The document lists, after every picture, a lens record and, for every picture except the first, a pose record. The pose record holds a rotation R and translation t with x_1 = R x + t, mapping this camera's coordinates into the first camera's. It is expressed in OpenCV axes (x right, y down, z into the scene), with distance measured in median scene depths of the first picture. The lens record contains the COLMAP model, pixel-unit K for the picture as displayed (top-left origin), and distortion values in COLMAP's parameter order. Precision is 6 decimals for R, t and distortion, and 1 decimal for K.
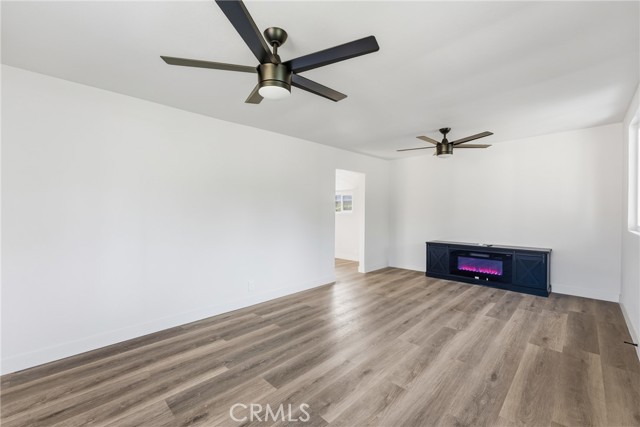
lens RADIAL K [[262.9, 0, 324.3], [0, 262.9, 217.0], [0, 0, 1]] dist [-0.001688, 0.001089]
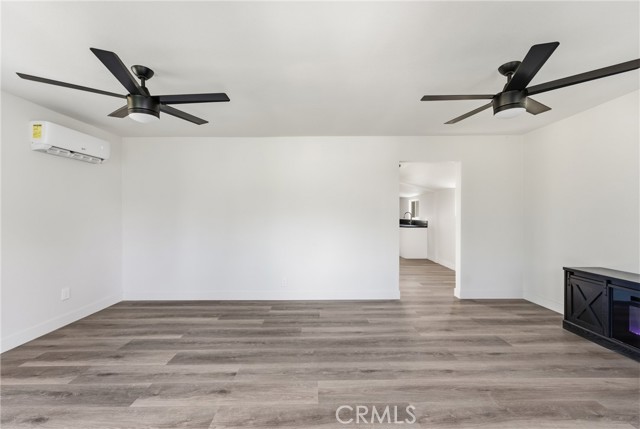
lens RADIAL K [[262.9, 0, 317.0], [0, 262.9, 210.4], [0, 0, 1]] dist [-0.001688, 0.001089]
pose [[0.705566, -0.009428, -0.708581, 0.670607], [-0.012318, 0.999597, -0.025566, -0.004472], [0.708537, 0.026766, 0.705166, 0.378298]]
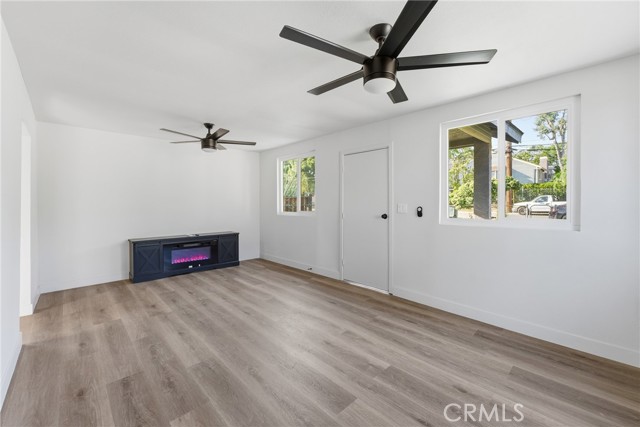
lens RADIAL K [[262.9, 0, 309.6], [0, 262.9, 209.4], [0, 0, 1]] dist [-0.001688, 0.001089]
pose [[0.051475, -0.016864, 0.998532, -0.648339], [0.019672, 0.999681, 0.015869, -0.011702], [-0.998481, 0.018826, 0.051790, 0.657820]]
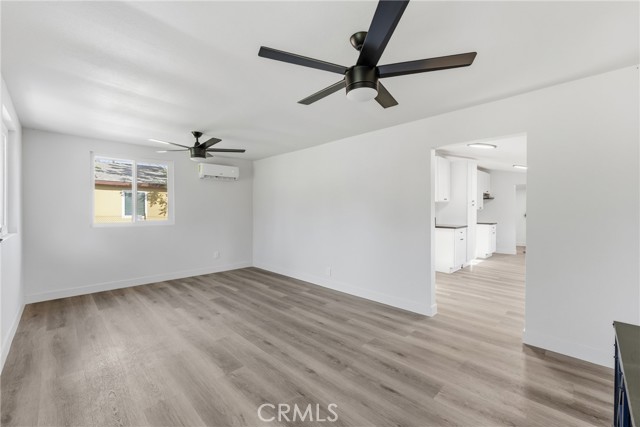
lens RADIAL K [[262.9, 0, 315.7], [0, 262.9, 211.5], [0, 0, 1]] dist [-0.001688, 0.001089]
pose [[-0.011191, 0.007797, -0.999907, 1.095294], [-0.019186, 0.999784, 0.008011, -0.034805], [0.999753, 0.019274, -0.011039, 1.091629]]
